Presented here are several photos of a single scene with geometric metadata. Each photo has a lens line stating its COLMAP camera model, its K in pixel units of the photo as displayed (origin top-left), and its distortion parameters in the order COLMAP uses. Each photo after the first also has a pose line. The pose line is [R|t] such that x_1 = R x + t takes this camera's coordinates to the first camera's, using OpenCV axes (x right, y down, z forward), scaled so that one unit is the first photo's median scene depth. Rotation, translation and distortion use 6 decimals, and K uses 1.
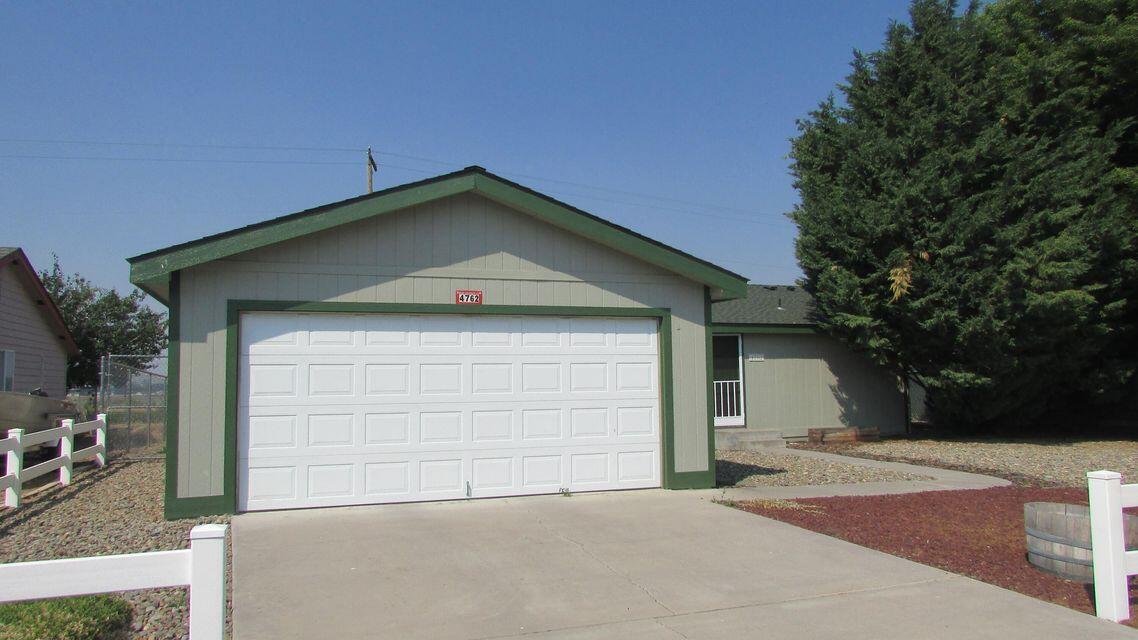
lens RADIAL K [[799.3, 0, 569.0], [0, 799.3, 320.0], [0, 0, 1]] dist [-0.035229, 0.030077]
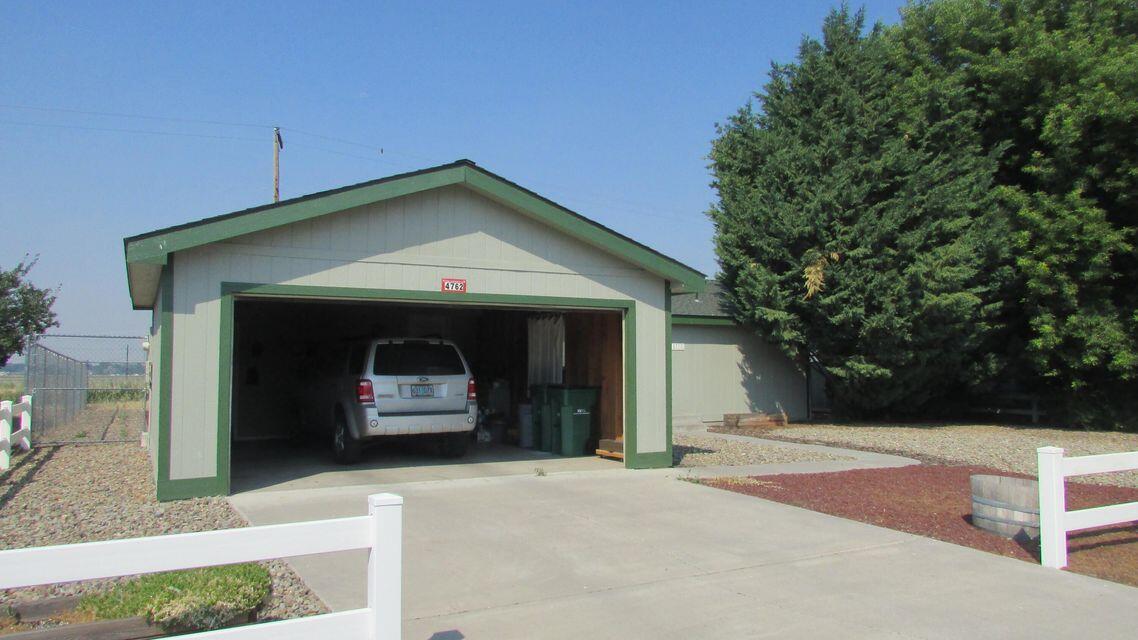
lens RADIAL K [[799.3, 0, 569.0], [0, 799.3, 320.0], [0, 0, 1]] dist [-0.035229, 0.030077]
pose [[0.988431, 0.021335, 0.150164, -0.076337], [-0.023880, 0.999600, 0.015166, -0.001570], [-0.149780, -0.018576, 0.988545, -0.028694]]
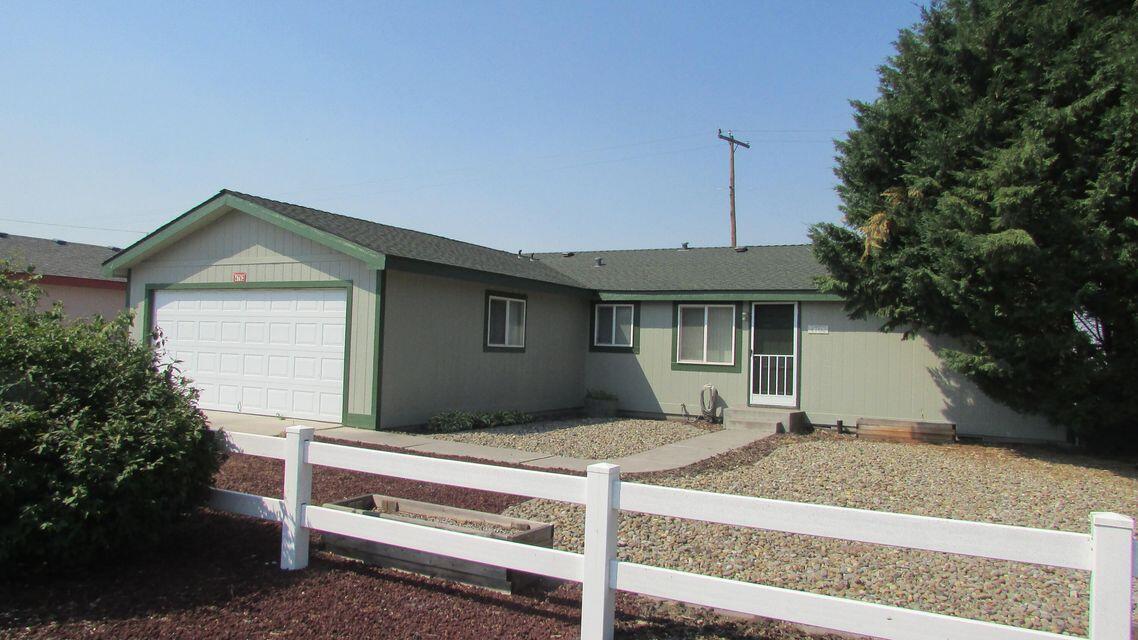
lens RADIAL K [[799.3, 0, 569.0], [0, 799.3, 320.0], [0, 0, 1]] dist [-0.035229, 0.030077]
pose [[0.668370, 0.010342, -0.743757, 0.795600], [0.014420, 0.999535, 0.026857, 0.011376], [0.743689, -0.028675, 0.667910, 0.269787]]
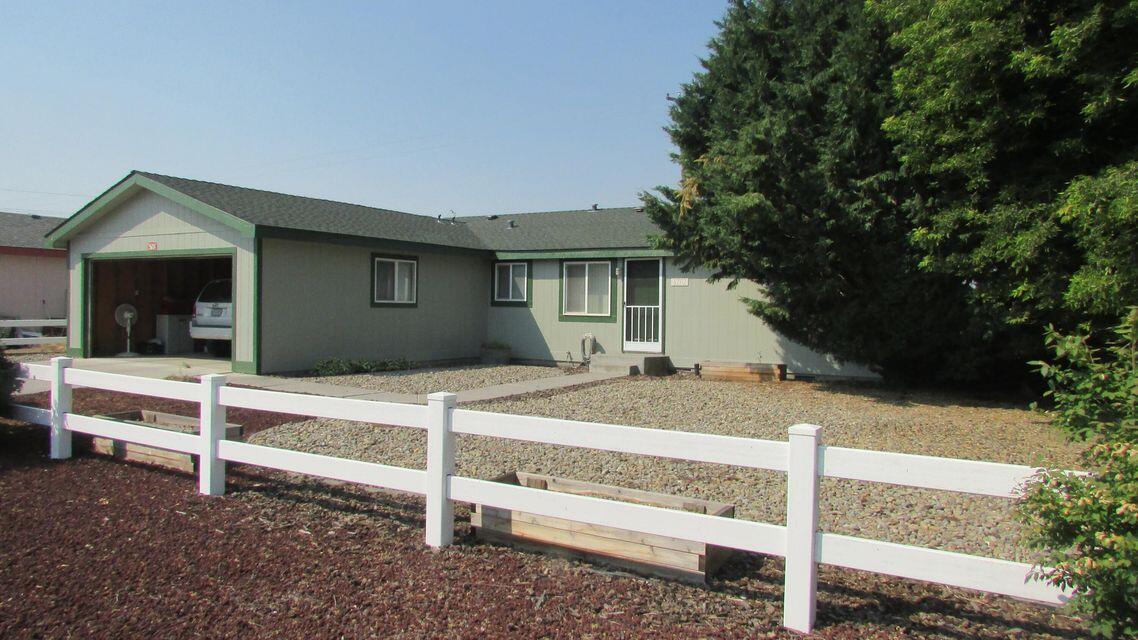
lens RADIAL K [[799.3, 0, 569.0], [0, 799.3, 320.0], [0, 0, 1]] dist [-0.035229, 0.030077]
pose [[0.639652, 0.037455, -0.767752, 1.011607], [0.034305, 0.996426, 0.077192, 0.016086], [0.767899, -0.075713, 0.636081, 0.342176]]
